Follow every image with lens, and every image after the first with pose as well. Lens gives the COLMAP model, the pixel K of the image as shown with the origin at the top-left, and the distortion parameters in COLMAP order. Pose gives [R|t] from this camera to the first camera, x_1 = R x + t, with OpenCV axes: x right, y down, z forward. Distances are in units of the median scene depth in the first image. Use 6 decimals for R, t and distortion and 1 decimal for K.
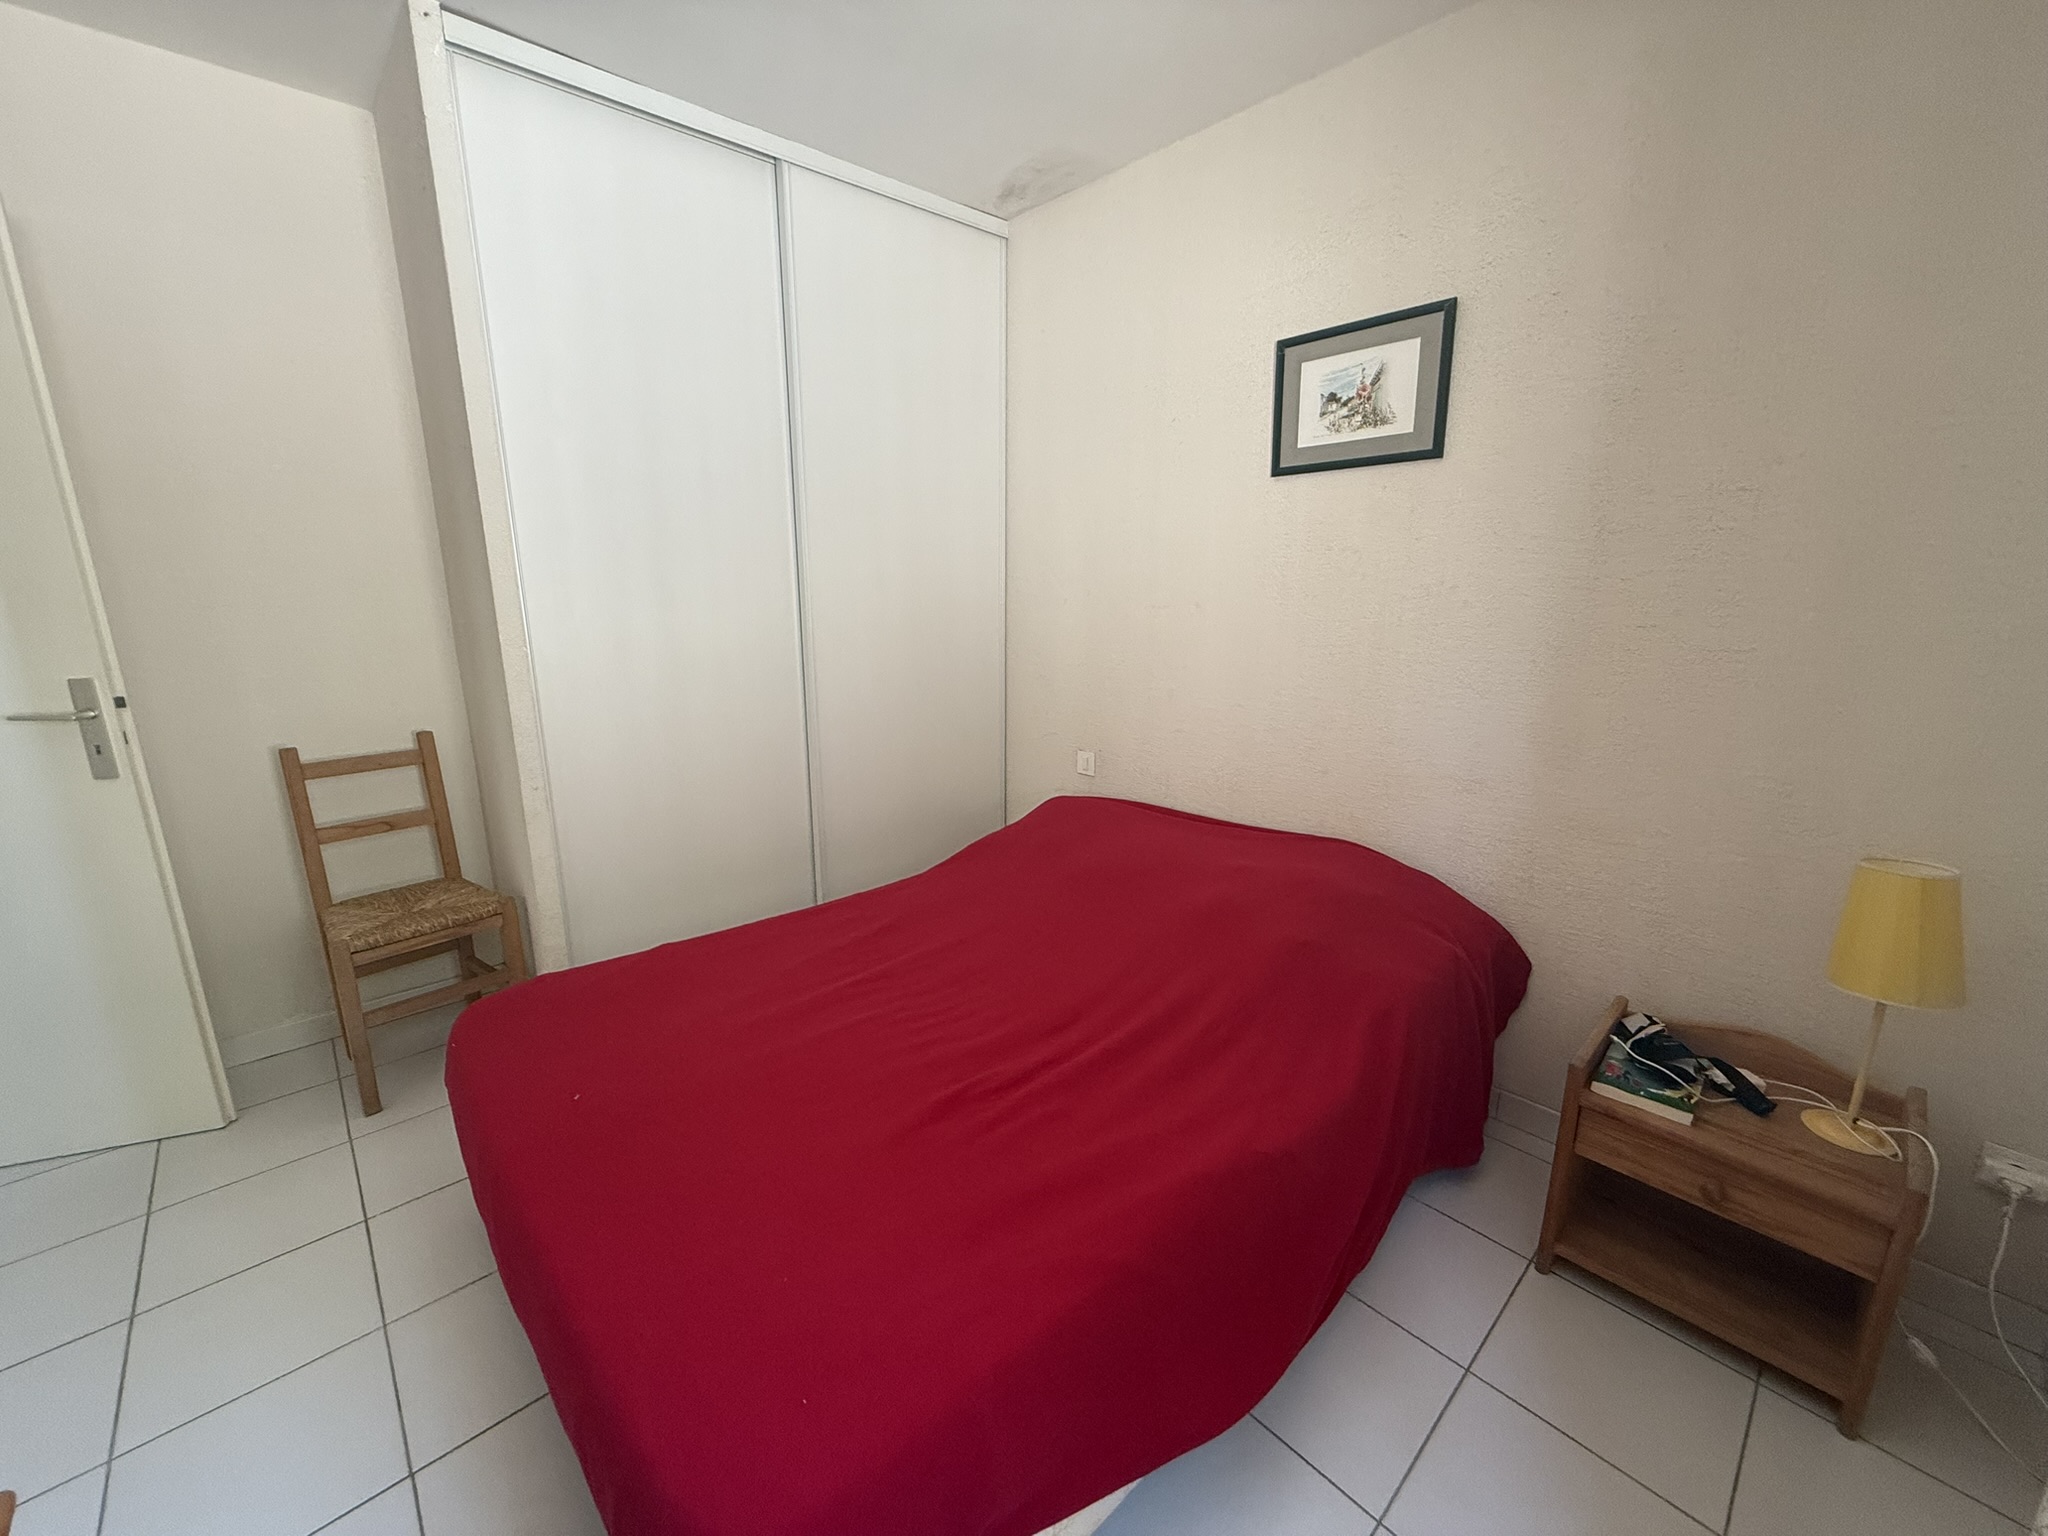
lens RADIAL K [[811.0, 0, 1022.9], [0, 811.0, 757.2], [0, 0, 1]] dist [-0.004474, 0.001094]
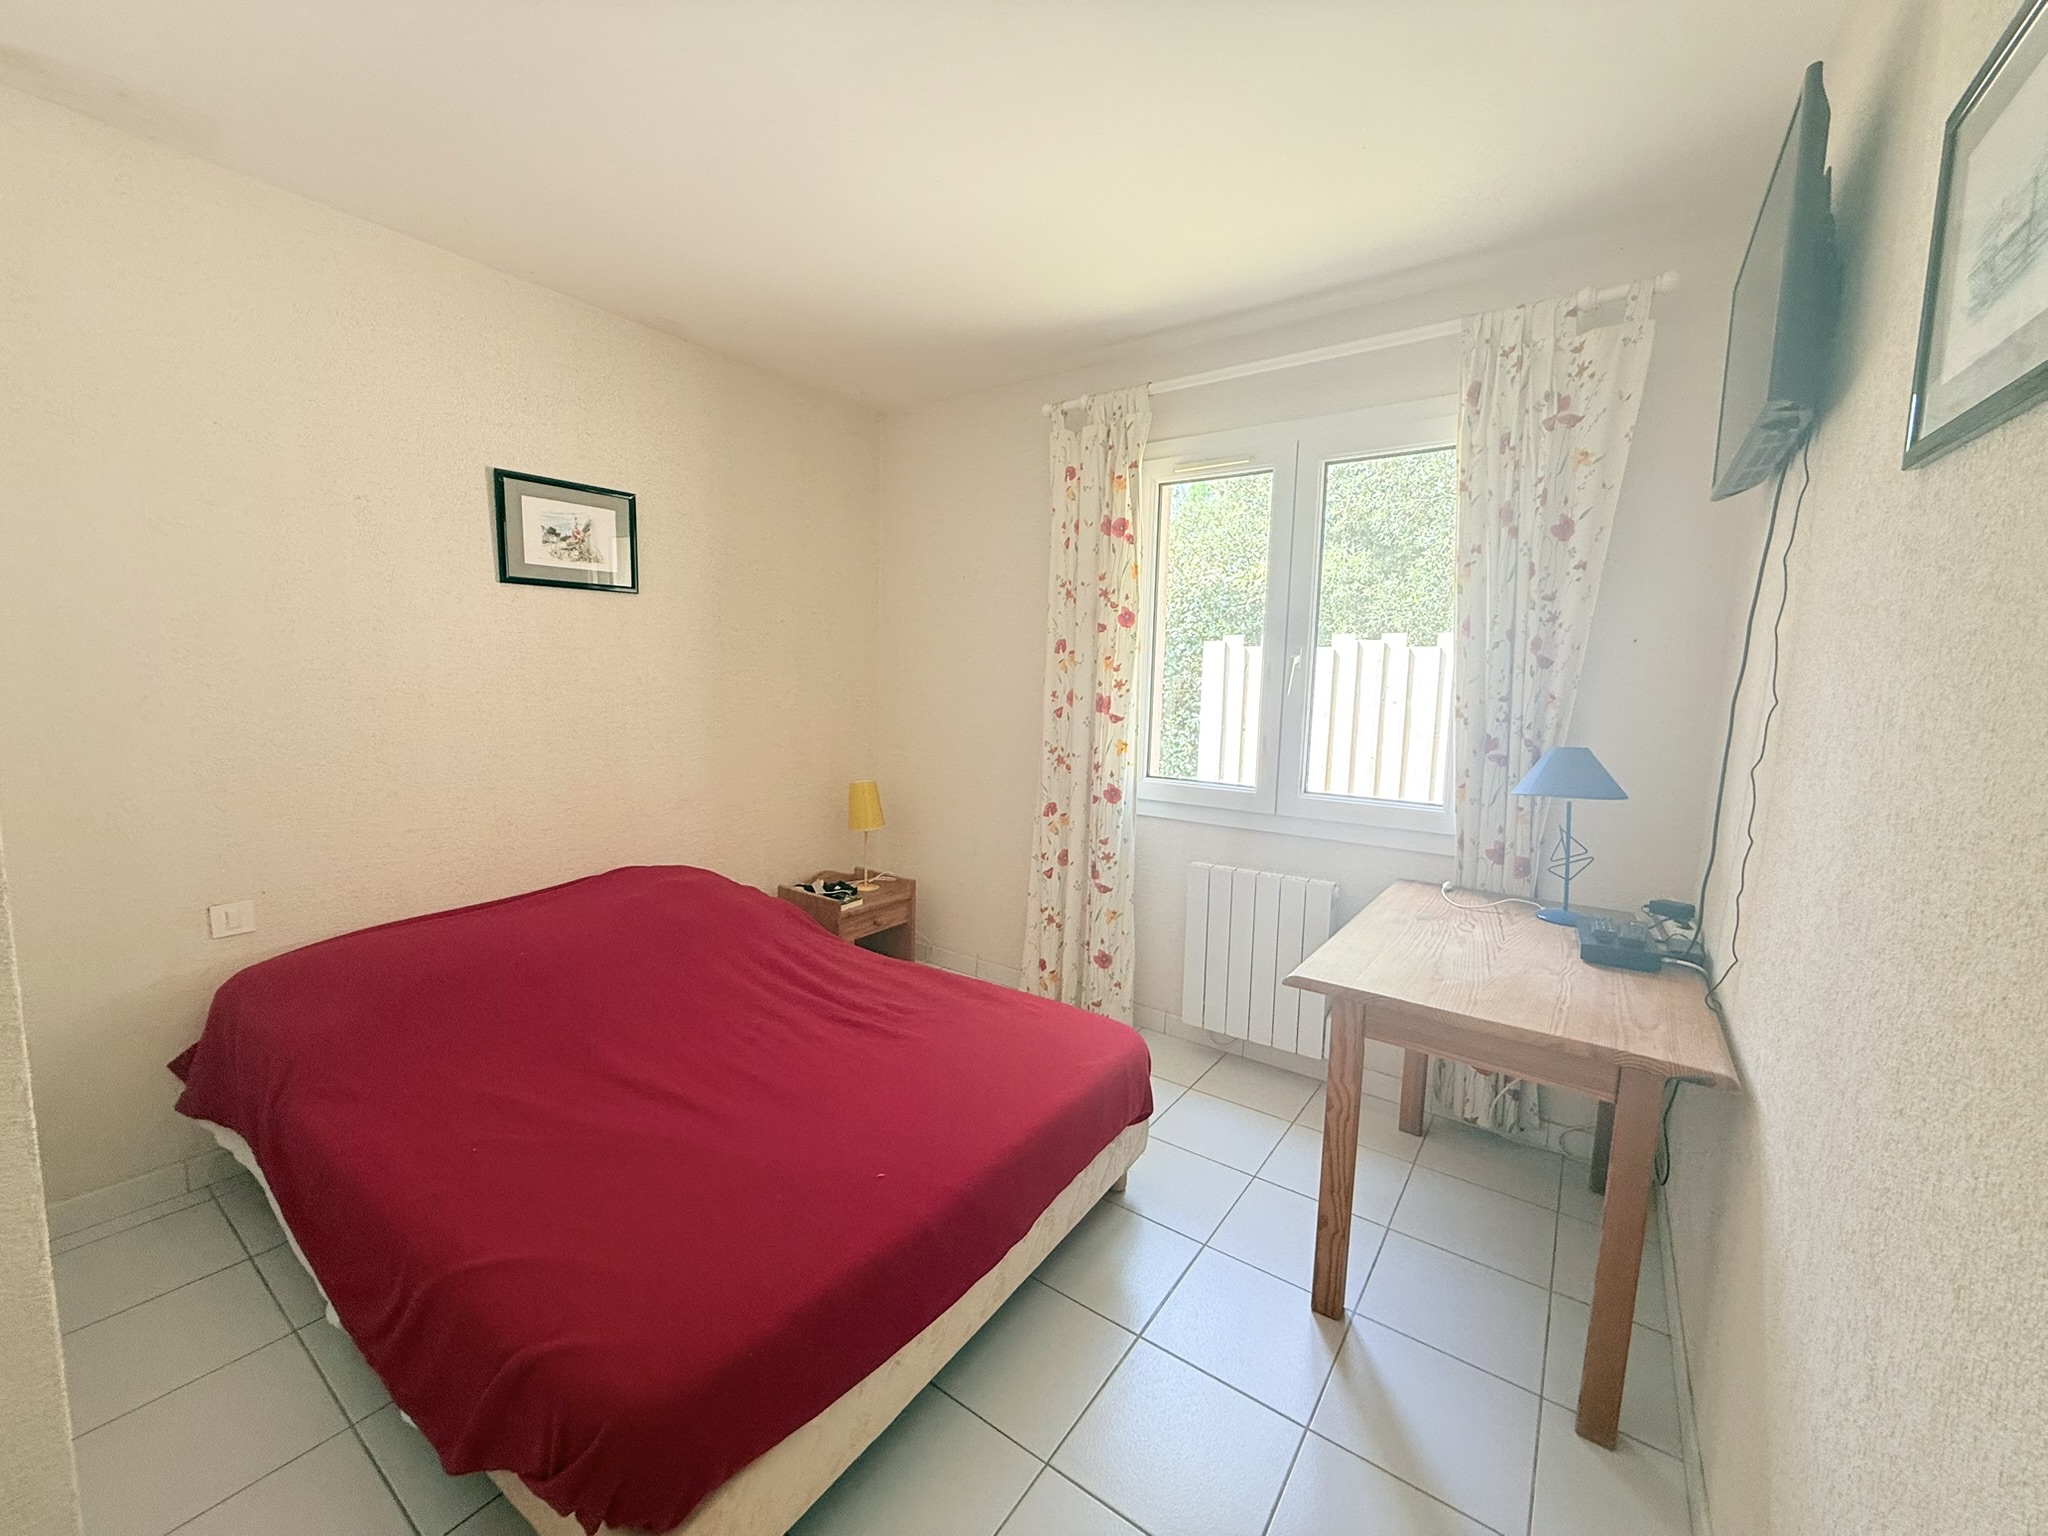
lens RADIAL K [[811.0, 0, 1024.1], [0, 811.0, 764.4], [0, 0, 1]] dist [-0.004474, 0.001094]
pose [[-0.197616, -0.105210, 0.974617, -1.043618], [0.199939, 0.968998, 0.145143, -0.127564], [-0.959673, 0.223546, -0.170454, 0.592113]]
